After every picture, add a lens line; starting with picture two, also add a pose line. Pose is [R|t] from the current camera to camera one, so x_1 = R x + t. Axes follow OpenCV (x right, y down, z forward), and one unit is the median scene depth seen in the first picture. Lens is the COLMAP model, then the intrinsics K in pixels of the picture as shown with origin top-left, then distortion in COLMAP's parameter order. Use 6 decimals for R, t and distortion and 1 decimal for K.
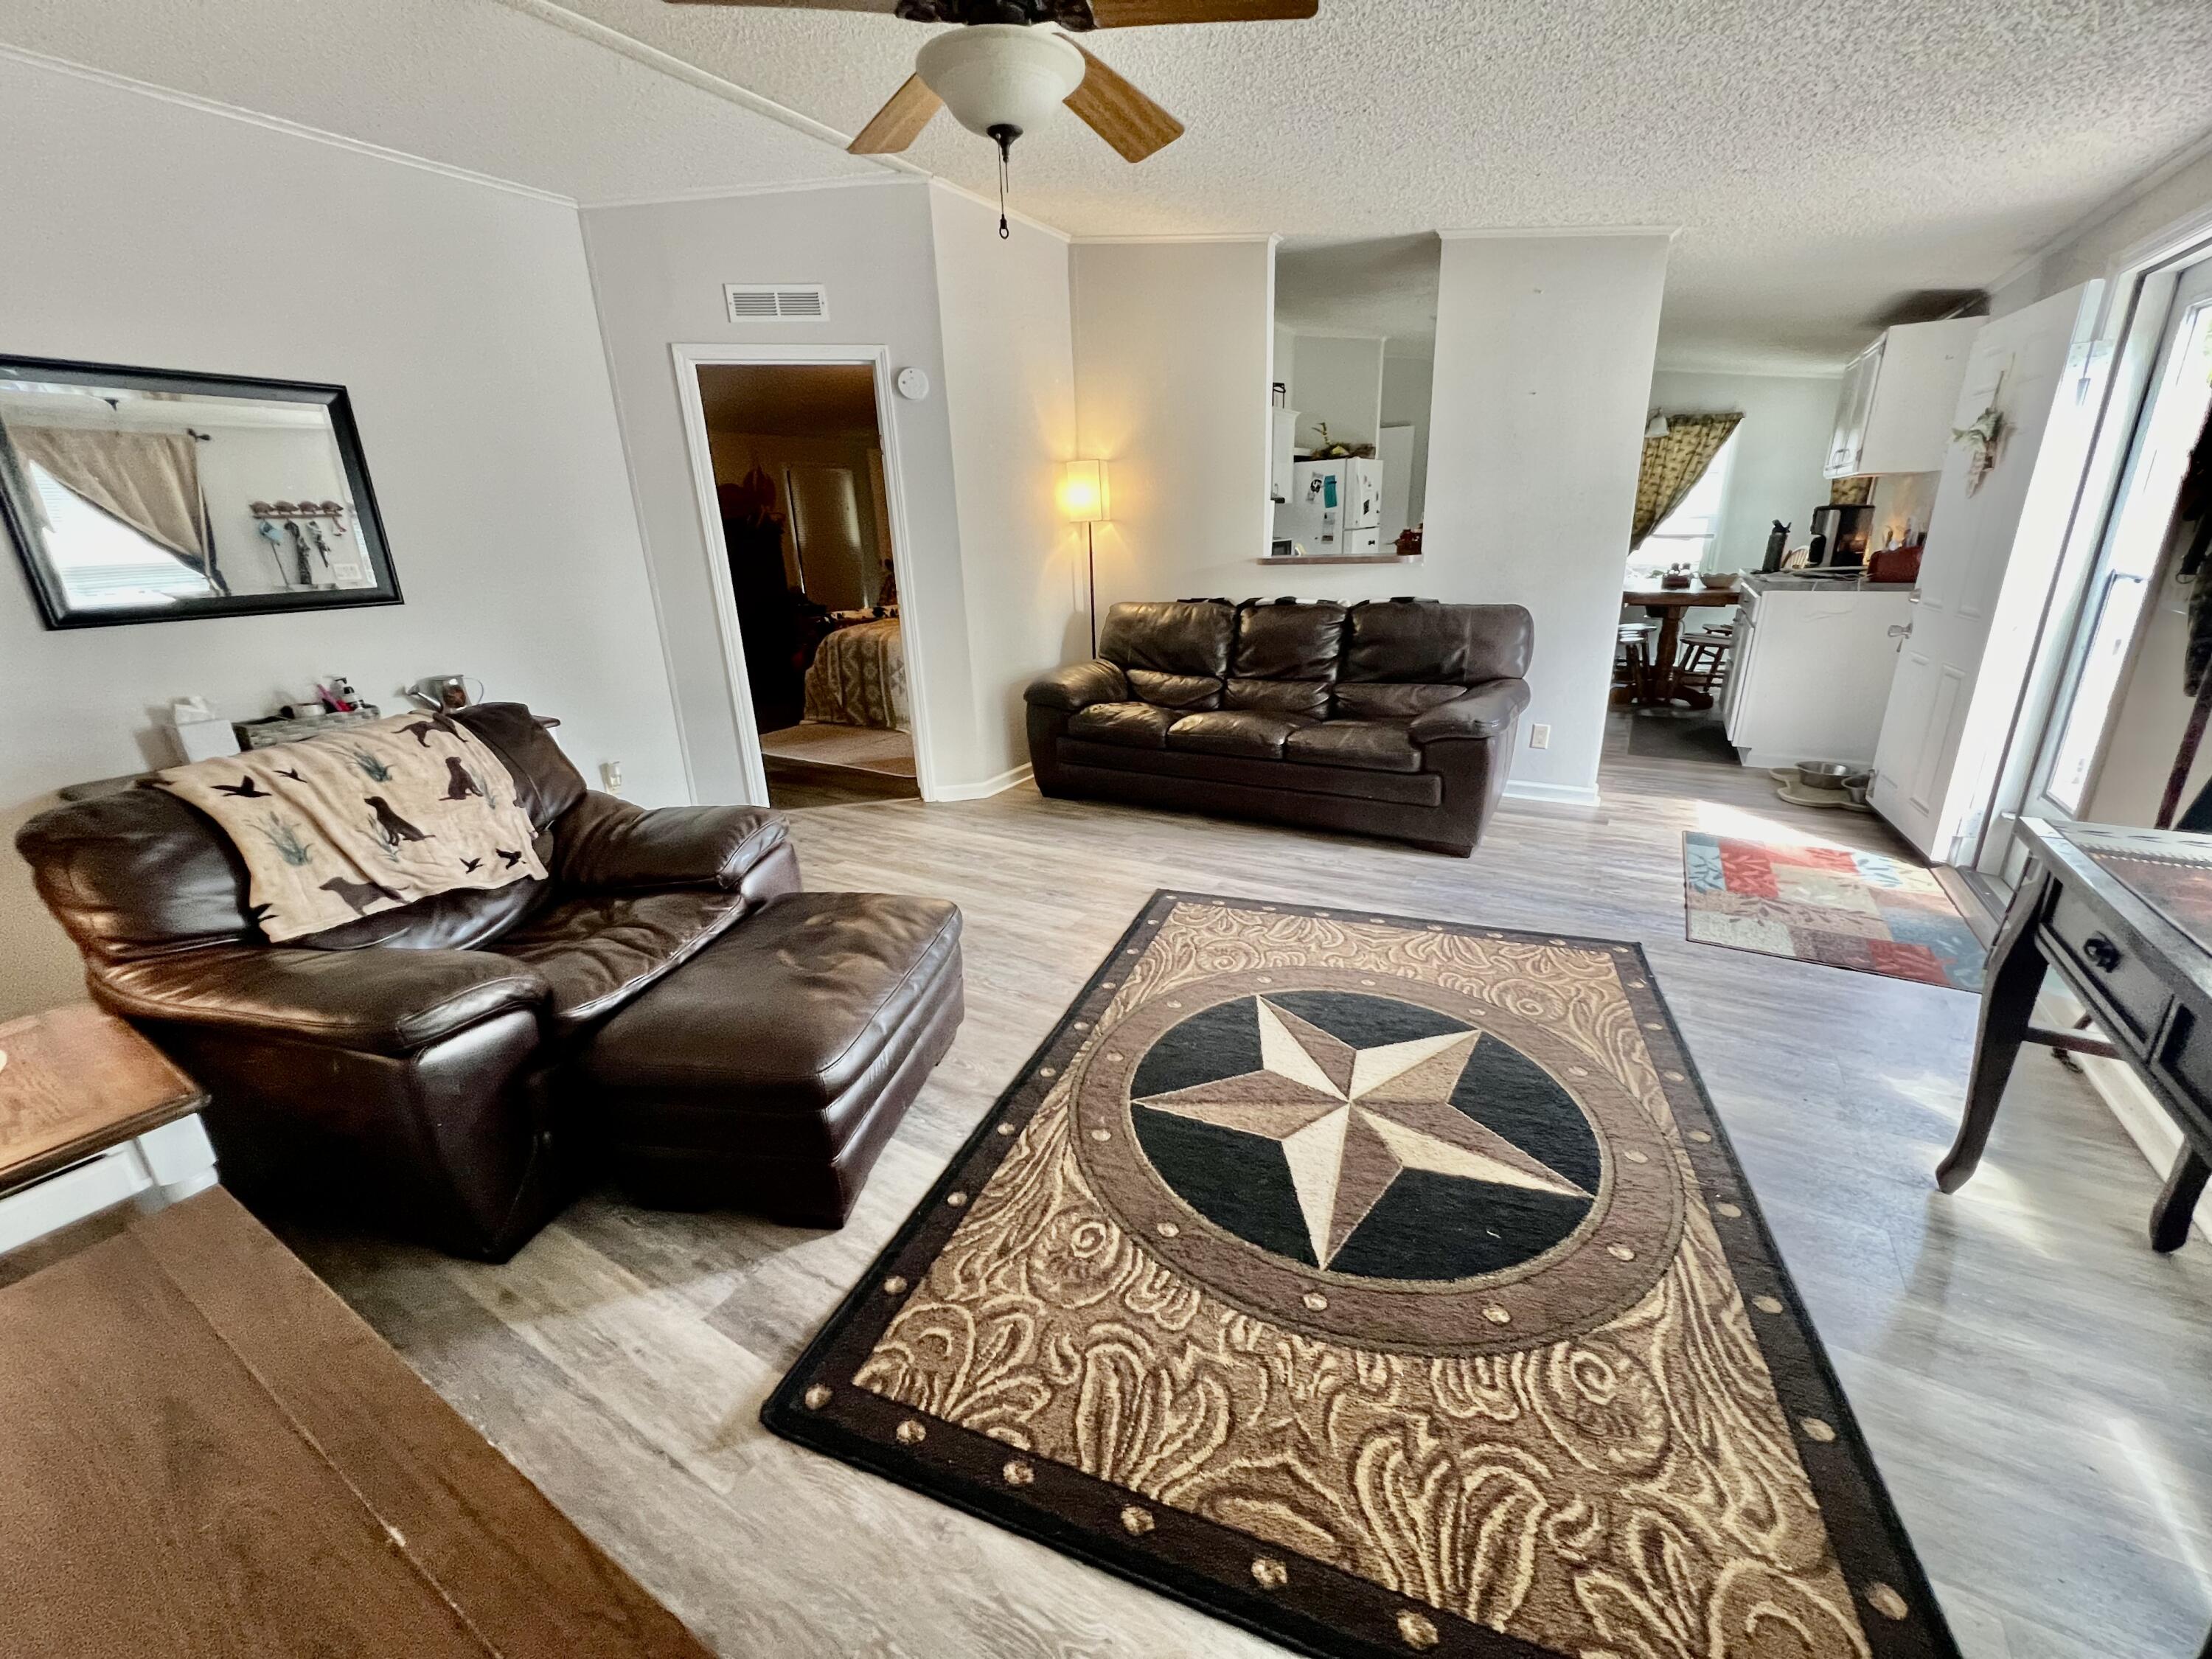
lens RADIAL K [[883.4, 0, 1108.9], [0, 883.4, 823.2], [0, 0, 1]] dist [-0.005325, 0.001564]
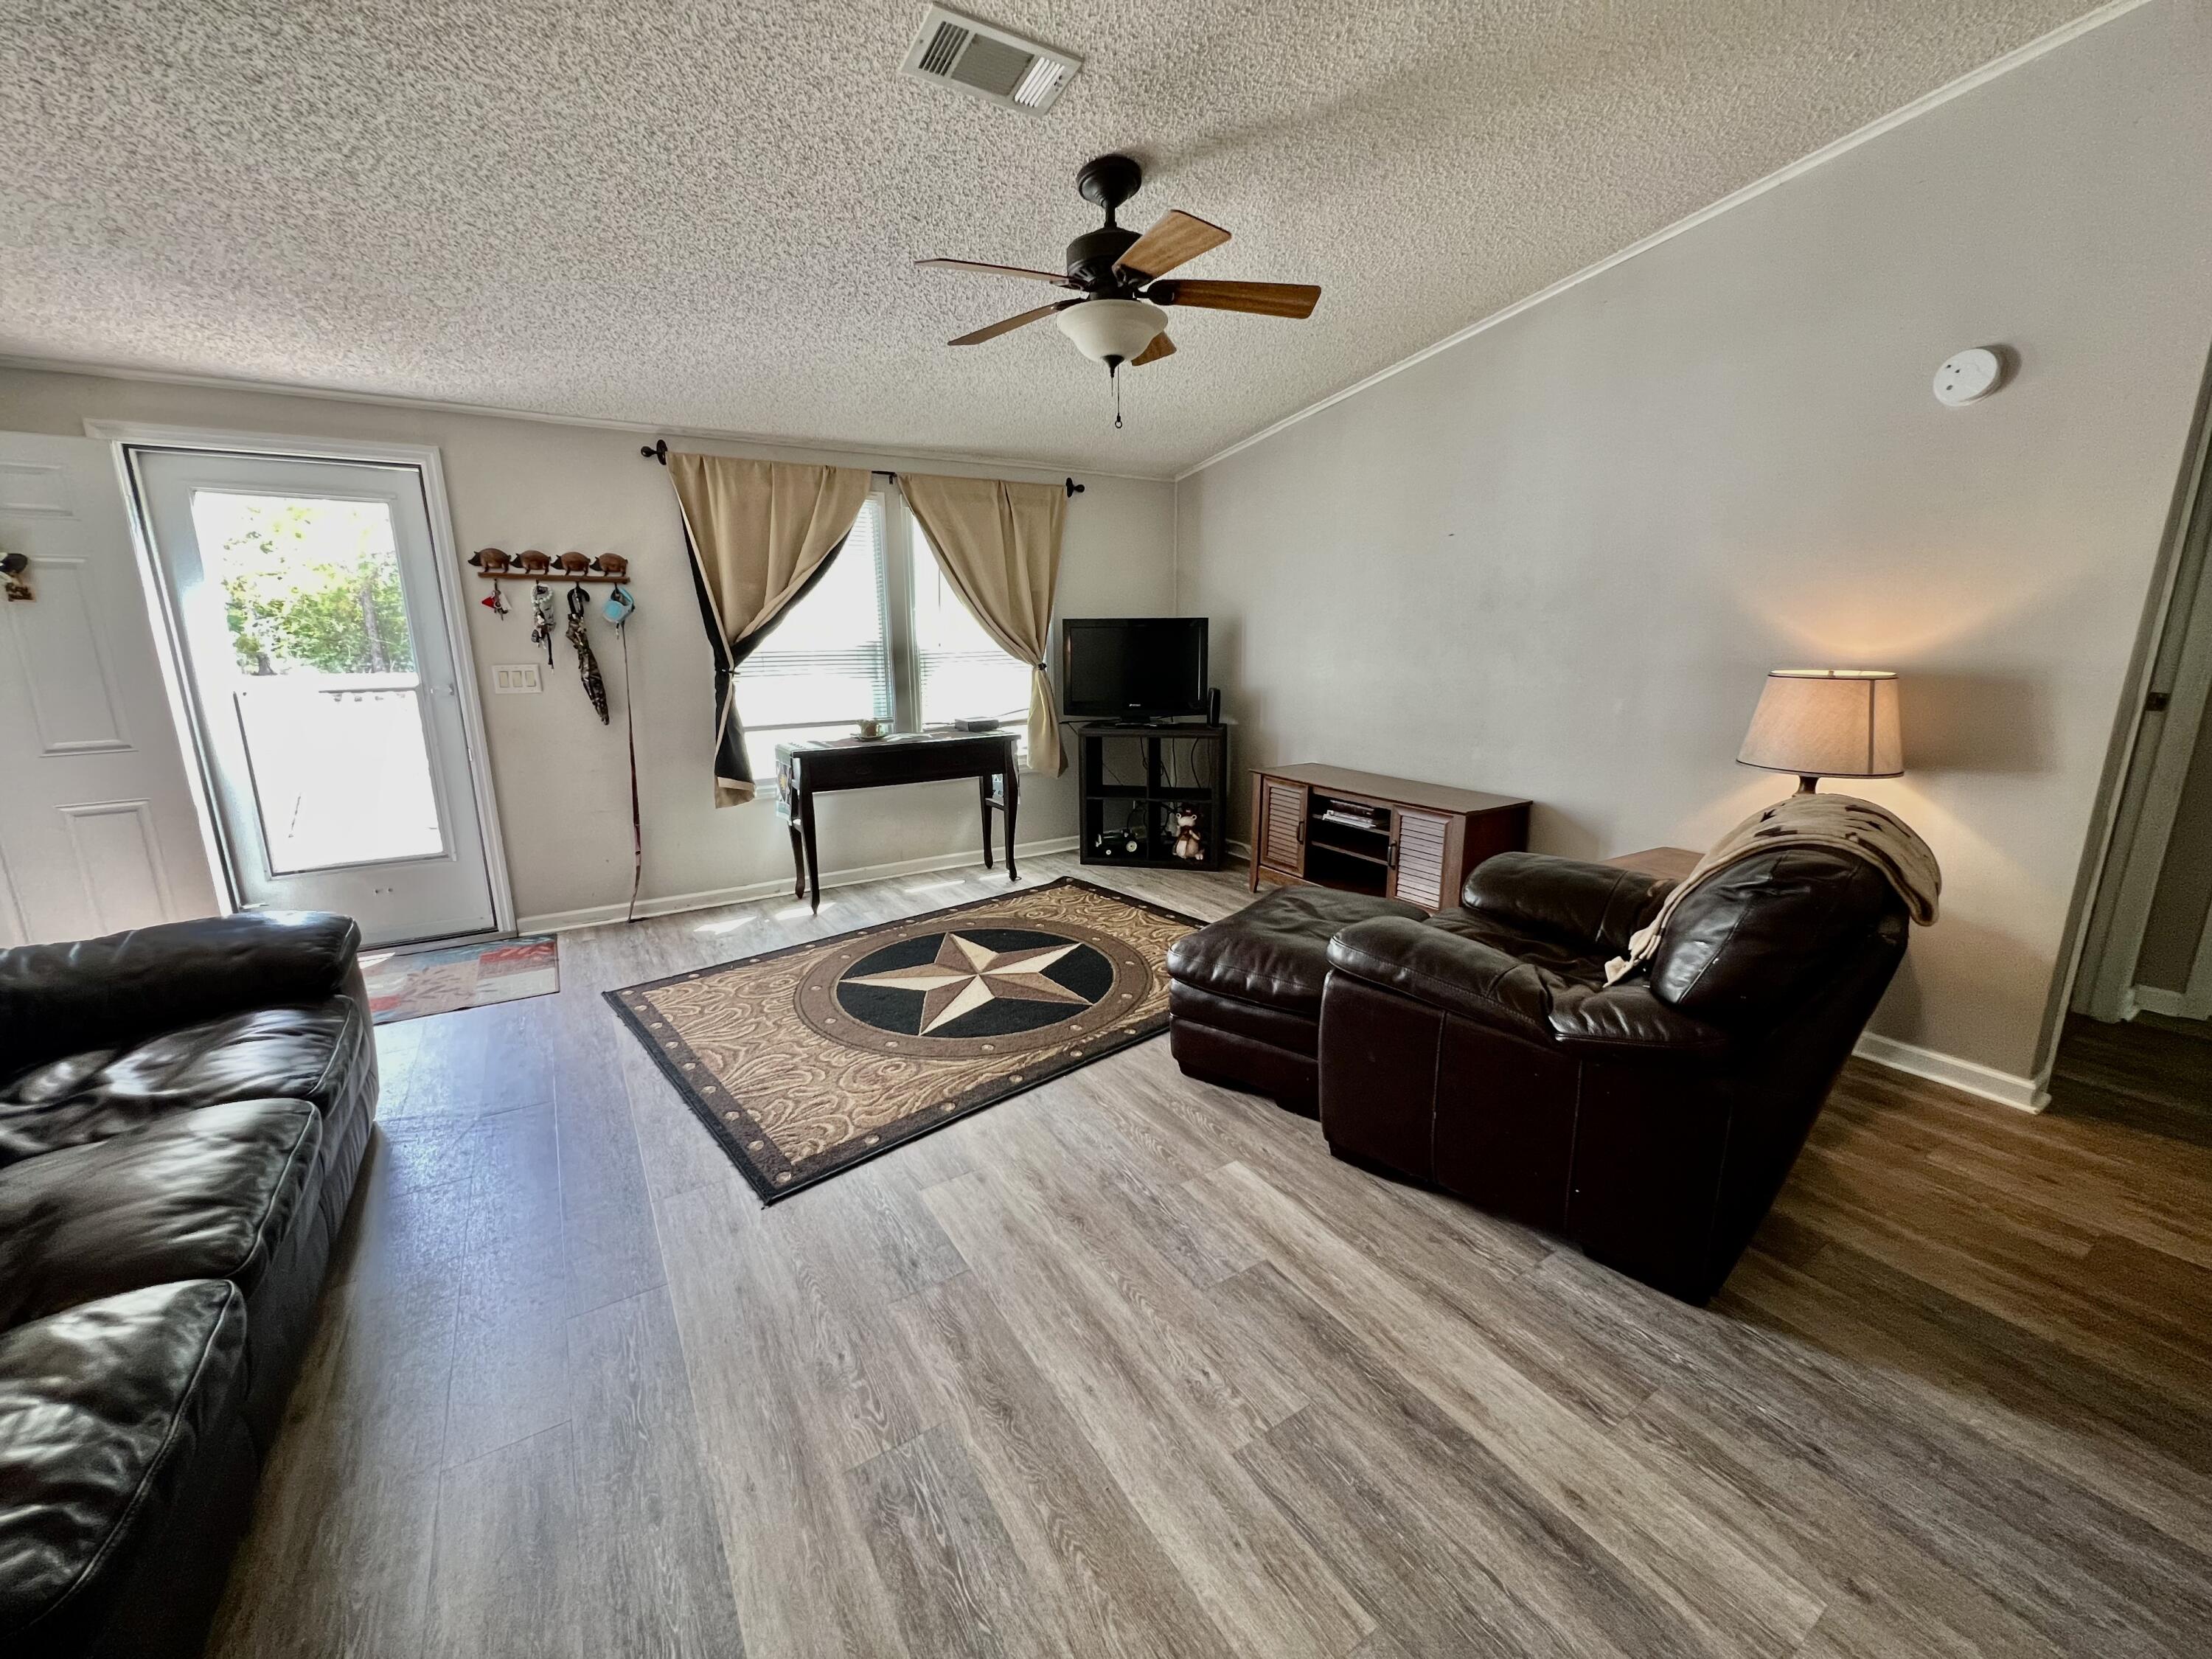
lens RADIAL K [[883.4, 0, 1119.6], [0, 883.4, 828.6], [0, 0, 1]] dist [-0.005325, 0.001564]
pose [[-0.887492, -0.065340, 0.456167, -0.651156], [0.179336, 0.862890, 0.472503, -0.608313], [-0.424495, 0.501149, -0.754091, 1.913975]]
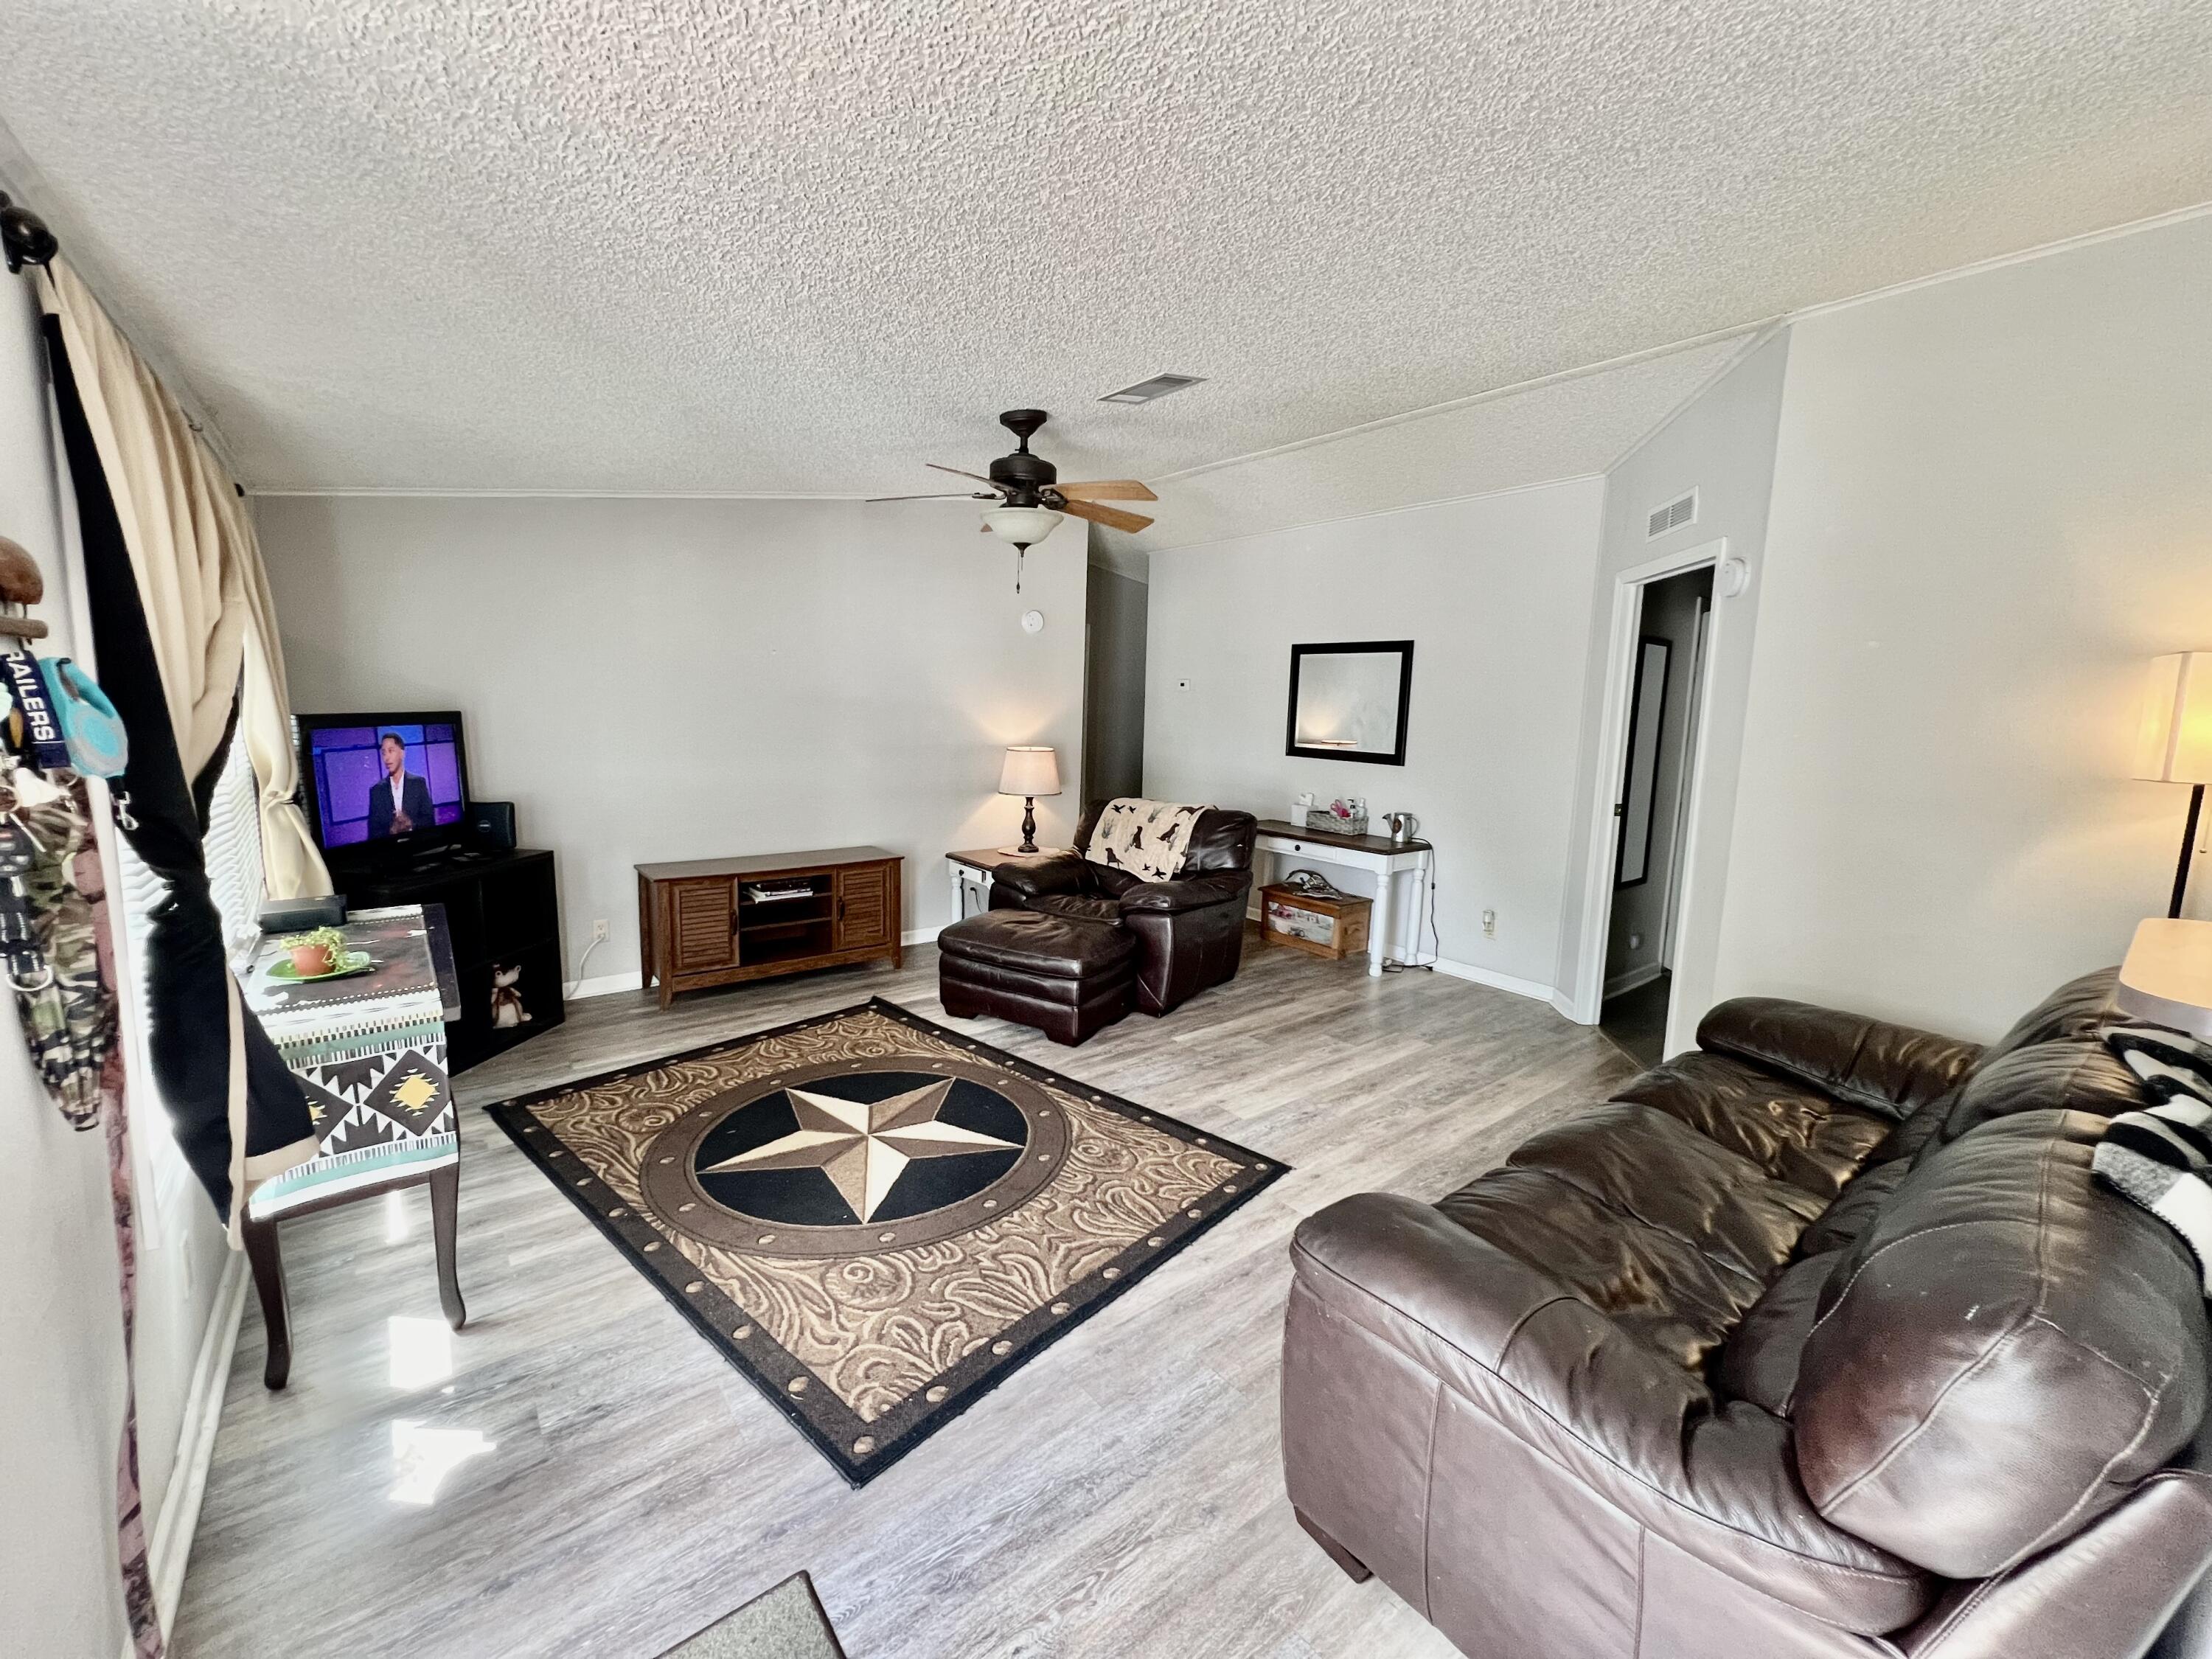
lens RADIAL K [[883.4, 0, 1098.6], [0, 883.4, 823.9], [0, 0, 1]] dist [-0.005325, 0.001564]
pose [[-0.356569, 0.152645, -0.921715, 1.322293], [-0.317859, 0.907889, 0.273320, -0.615853], [0.878535, 0.390433, -0.275205, 1.473146]]
